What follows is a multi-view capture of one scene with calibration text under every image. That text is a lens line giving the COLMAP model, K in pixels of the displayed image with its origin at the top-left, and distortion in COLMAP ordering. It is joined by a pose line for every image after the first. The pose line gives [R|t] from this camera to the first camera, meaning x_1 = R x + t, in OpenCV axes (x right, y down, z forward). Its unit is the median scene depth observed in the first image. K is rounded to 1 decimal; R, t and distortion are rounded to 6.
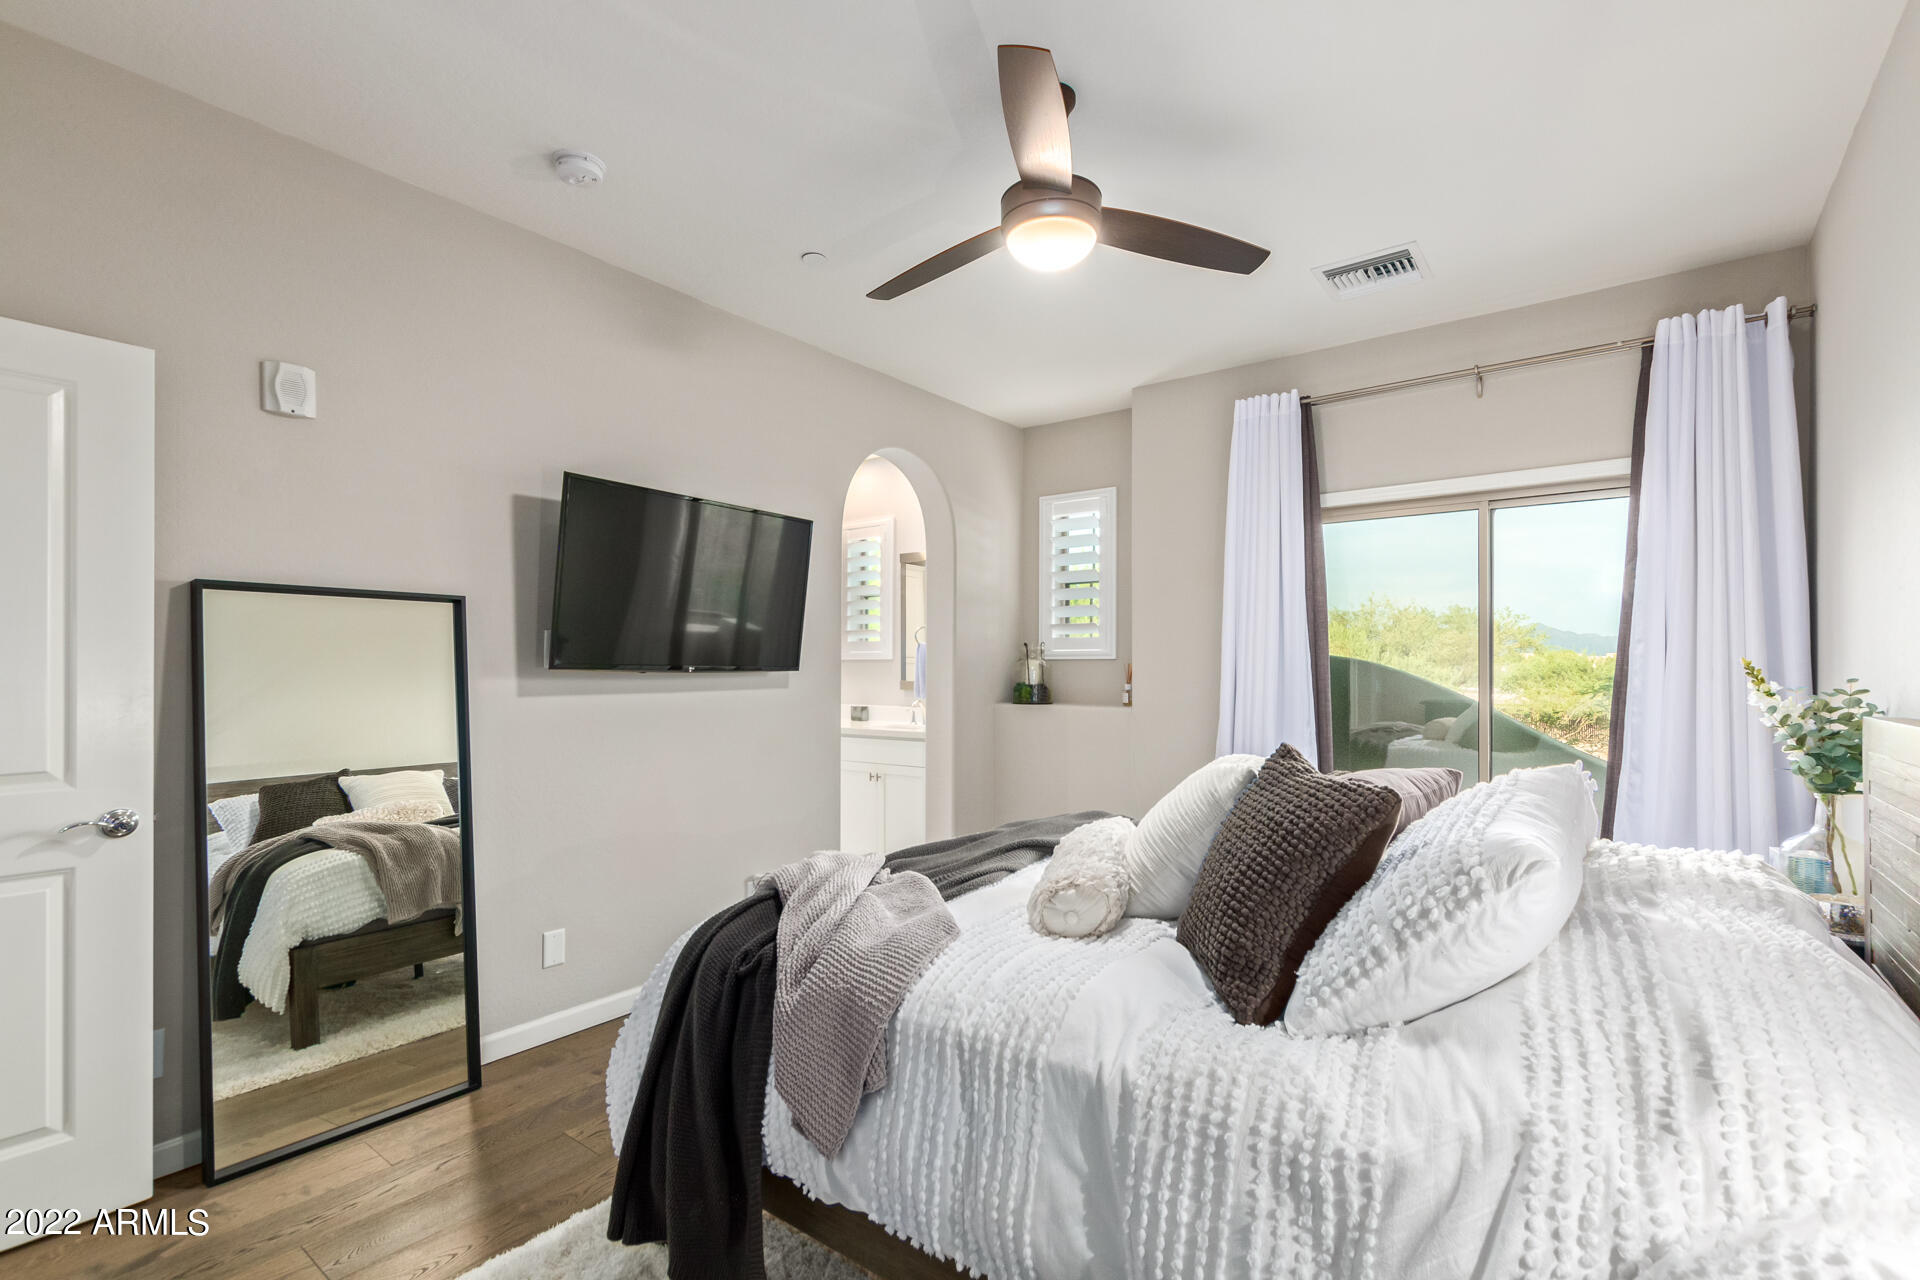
lens RADIAL K [[880.5, 0, 959.0], [0, 880.5, 654.1], [0, 0, 1]] dist [-0.030615, 0.004581]
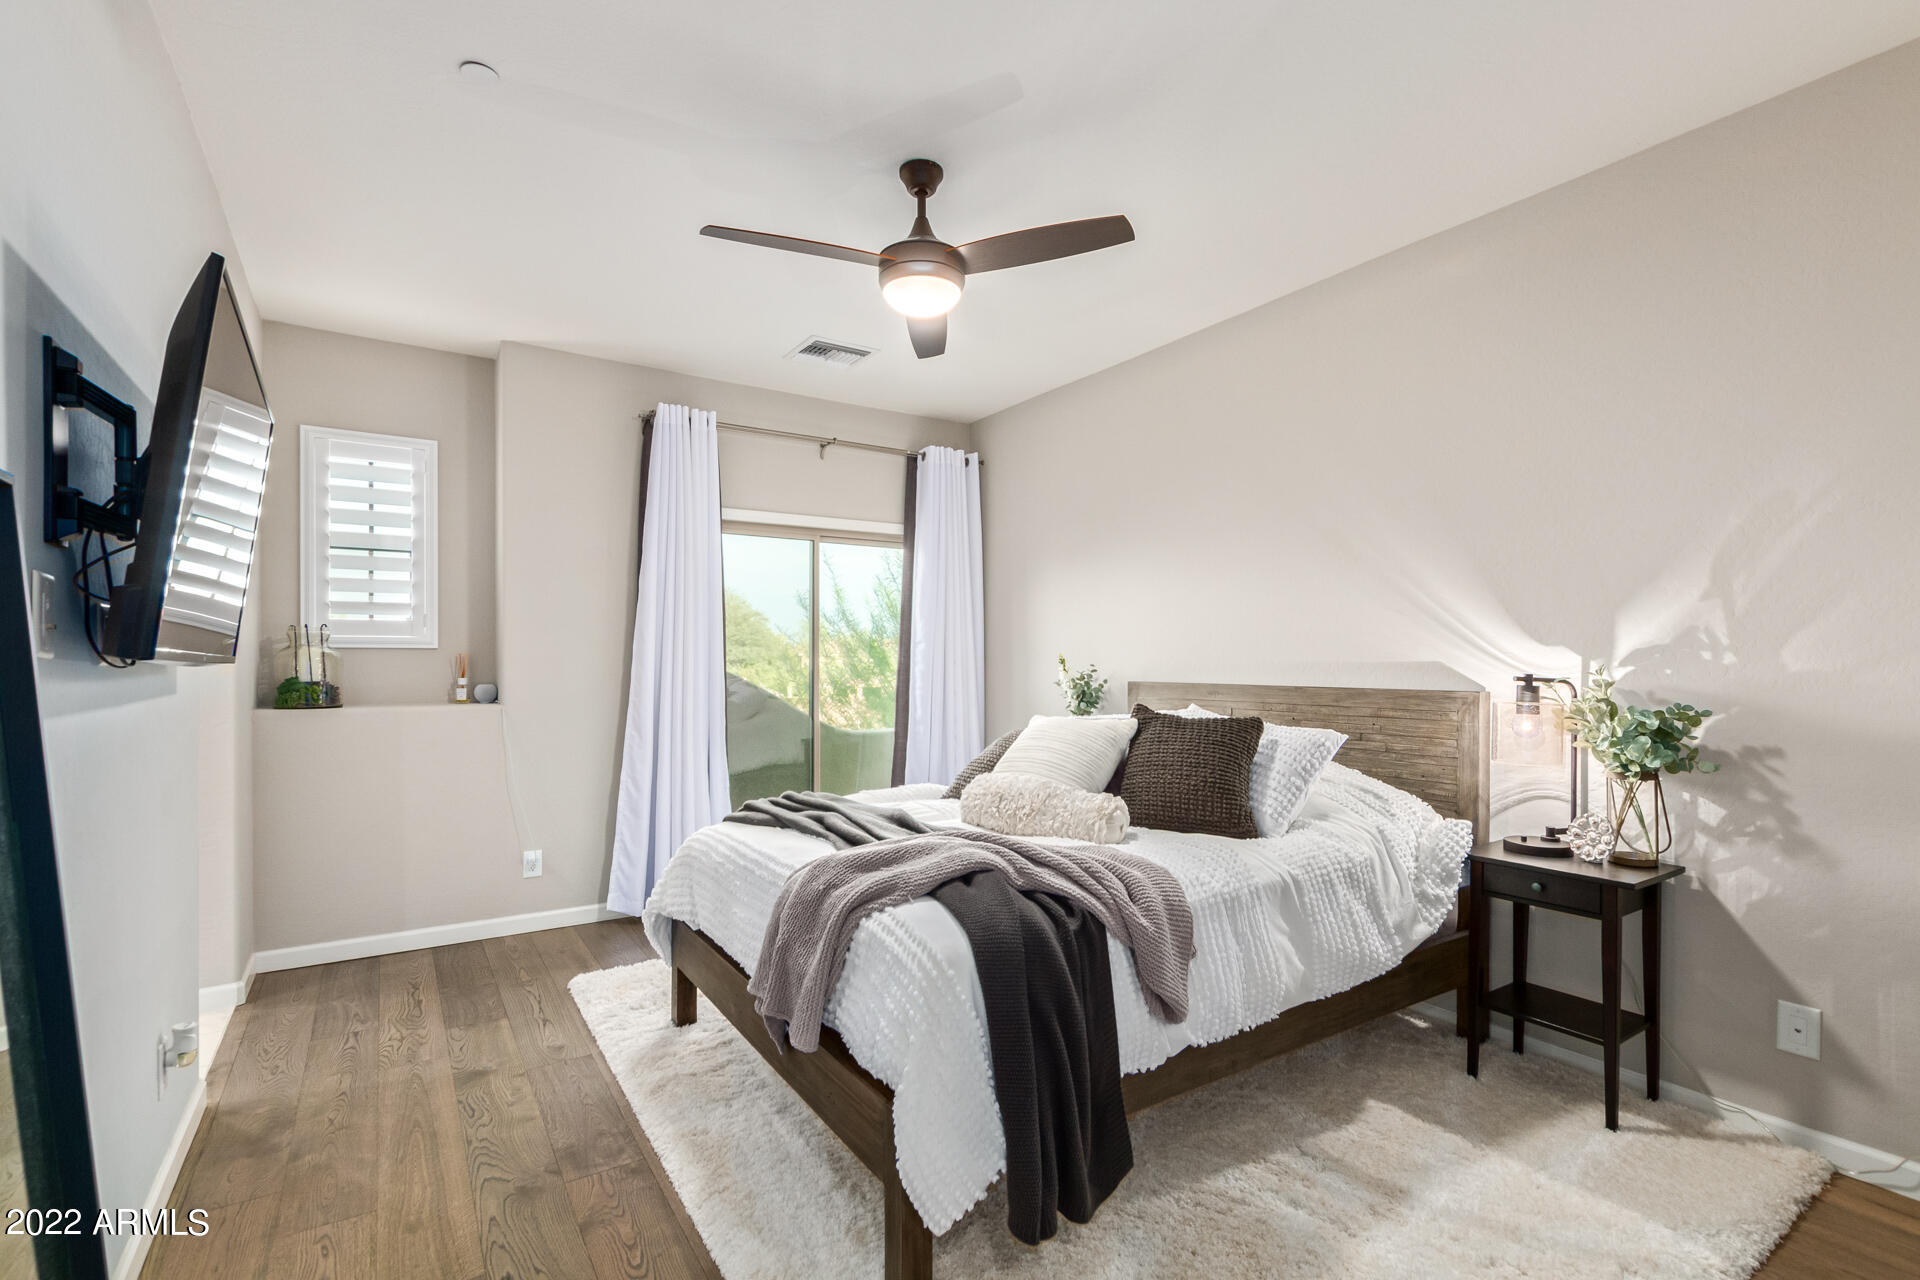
lens RADIAL K [[880.5, 0, 966.4], [0, 880.5, 652.8], [0, 0, 1]] dist [-0.030615, 0.004581]
pose [[0.313817, 0.009526, 0.949436, -0.639061], [-0.016954, 0.999846, -0.004428, 0.007496], [-0.949332, -0.014707, 0.313930, 0.371286]]
